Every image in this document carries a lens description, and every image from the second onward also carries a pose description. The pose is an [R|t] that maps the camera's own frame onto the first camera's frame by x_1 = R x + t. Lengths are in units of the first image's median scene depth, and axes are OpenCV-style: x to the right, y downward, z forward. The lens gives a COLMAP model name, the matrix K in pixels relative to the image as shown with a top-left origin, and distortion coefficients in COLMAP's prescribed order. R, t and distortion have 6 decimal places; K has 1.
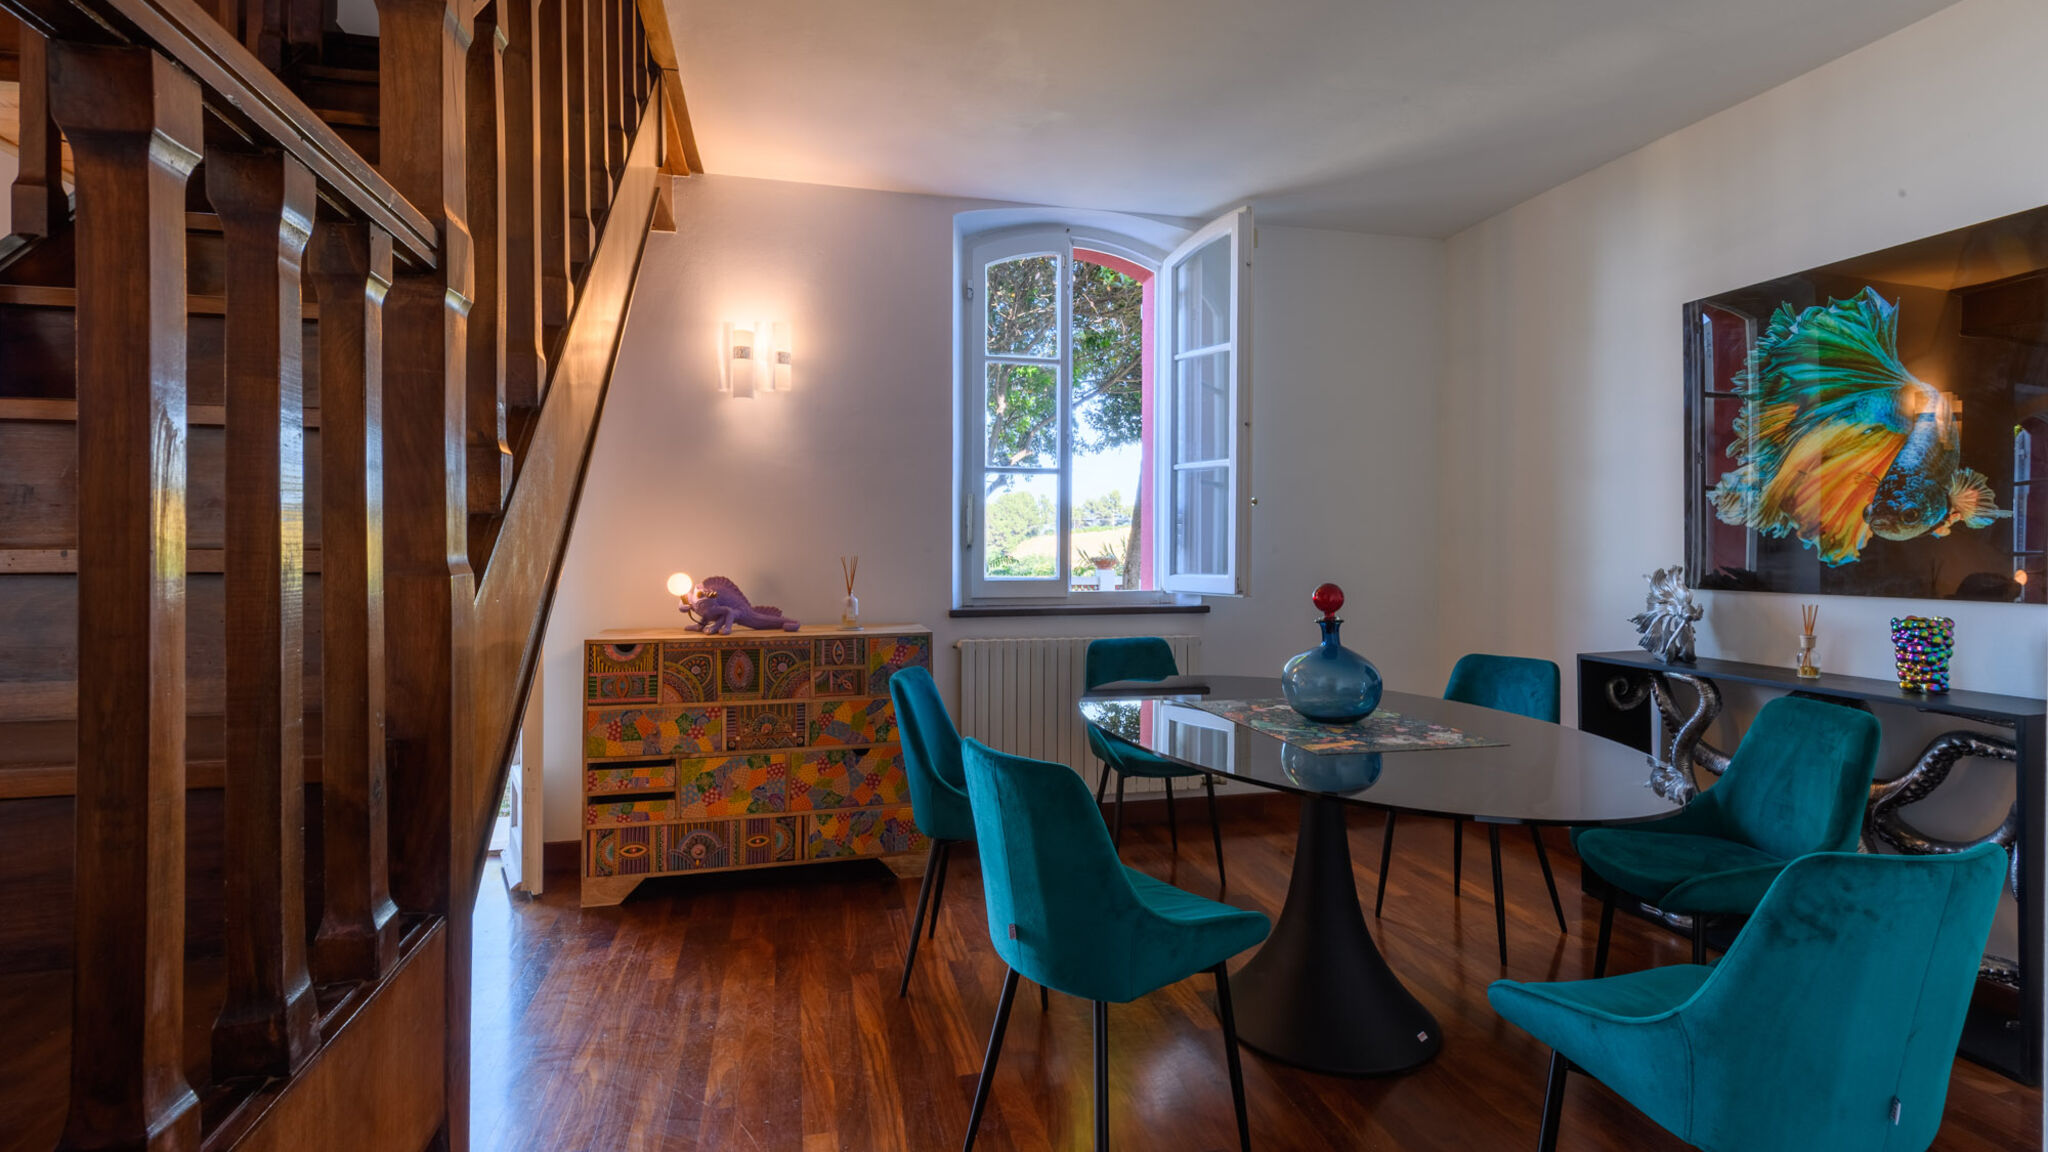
lens RADIAL K [[909.4, 0, 1033.6], [0, 909.4, 551.9], [0, 0, 1]] dist [0.004805, -0.009698]
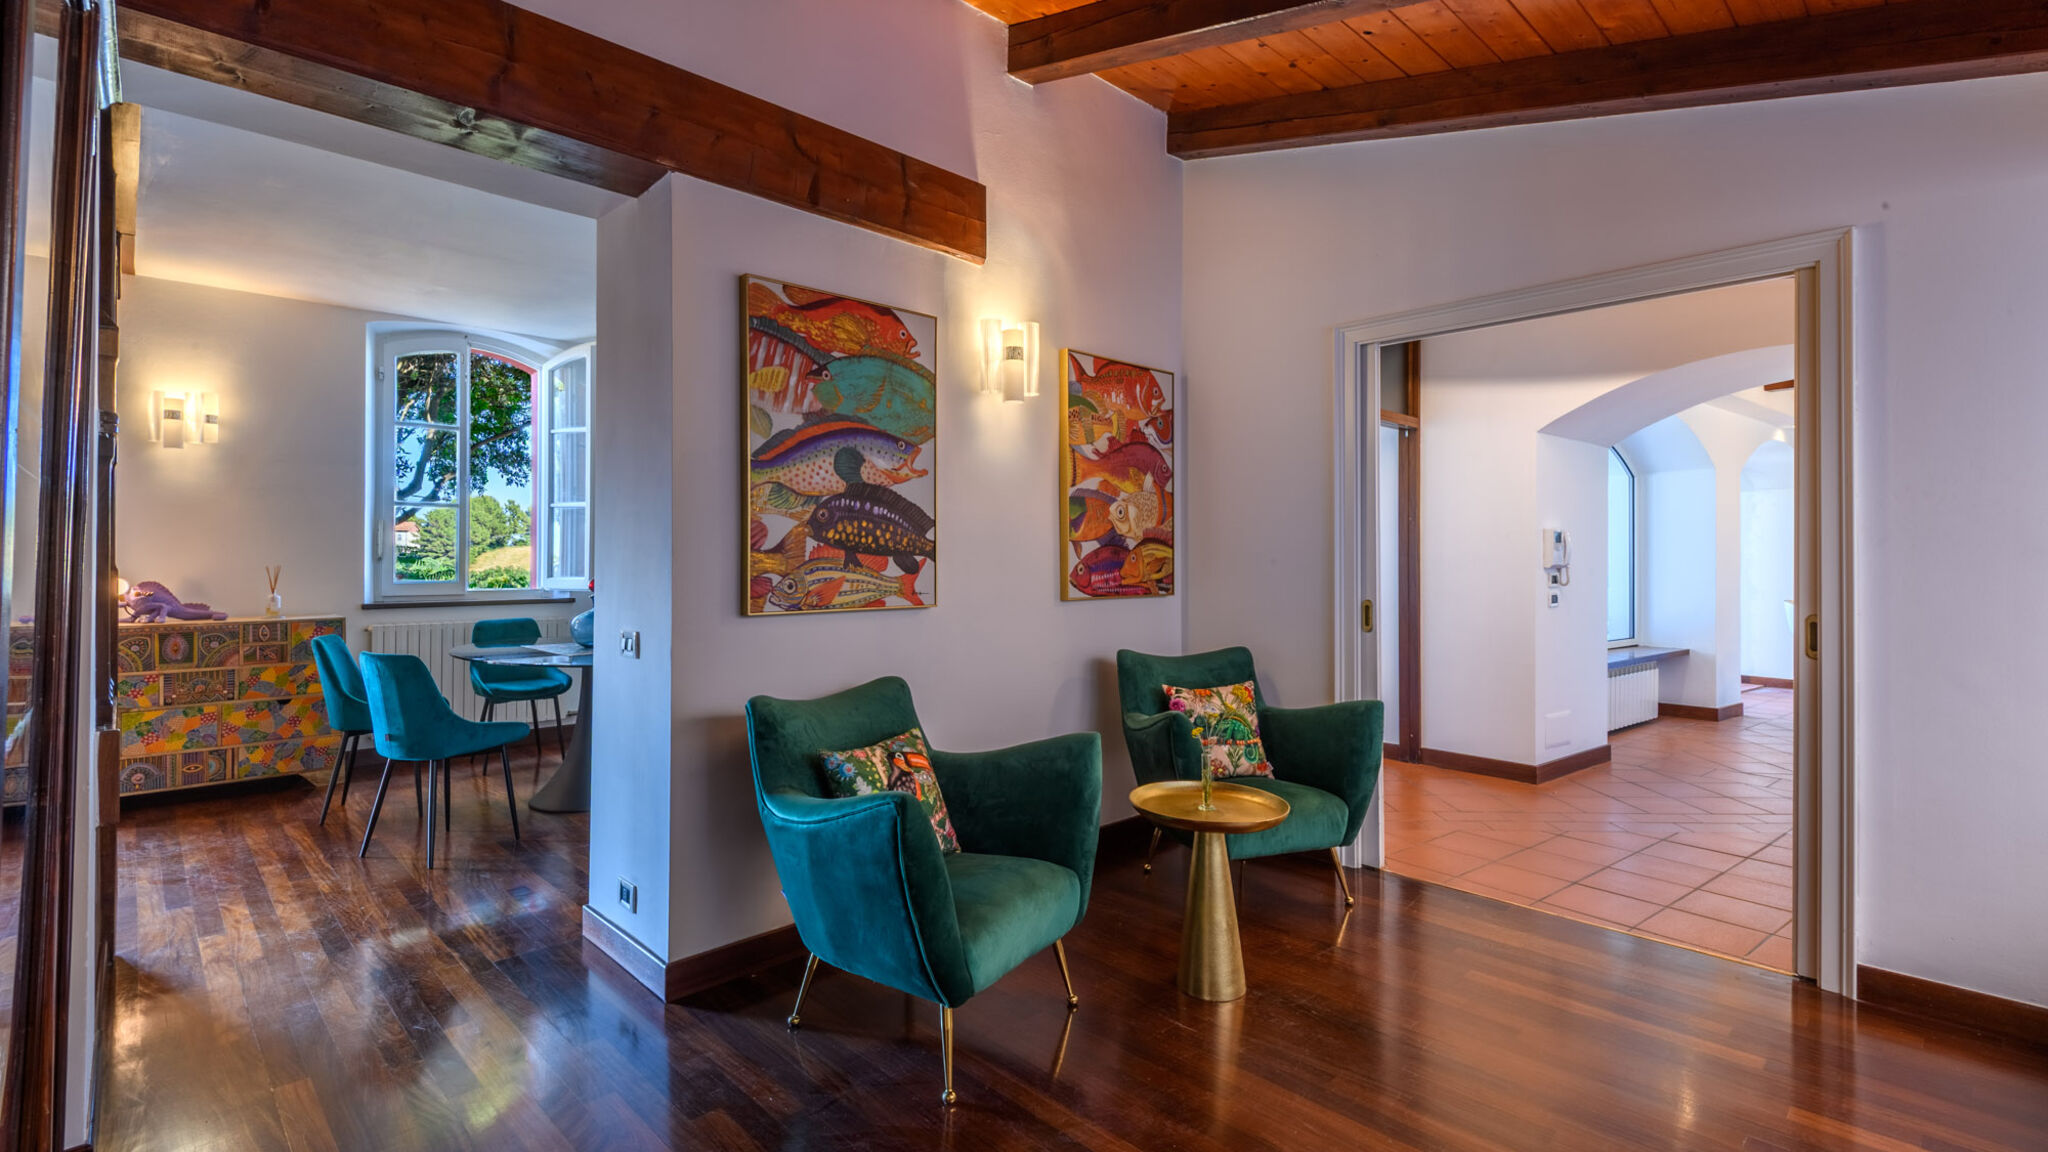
lens RADIAL K [[909.4, 0, 1033.6], [0, 909.4, 551.9], [0, 0, 1]] dist [0.004805, -0.009698]
pose [[0.863786, 0.002477, 0.503852, 0.119105], [0.004079, 0.999921, -0.011910, 0.005239], [-0.503842, 0.012343, 0.863708, -0.909108]]
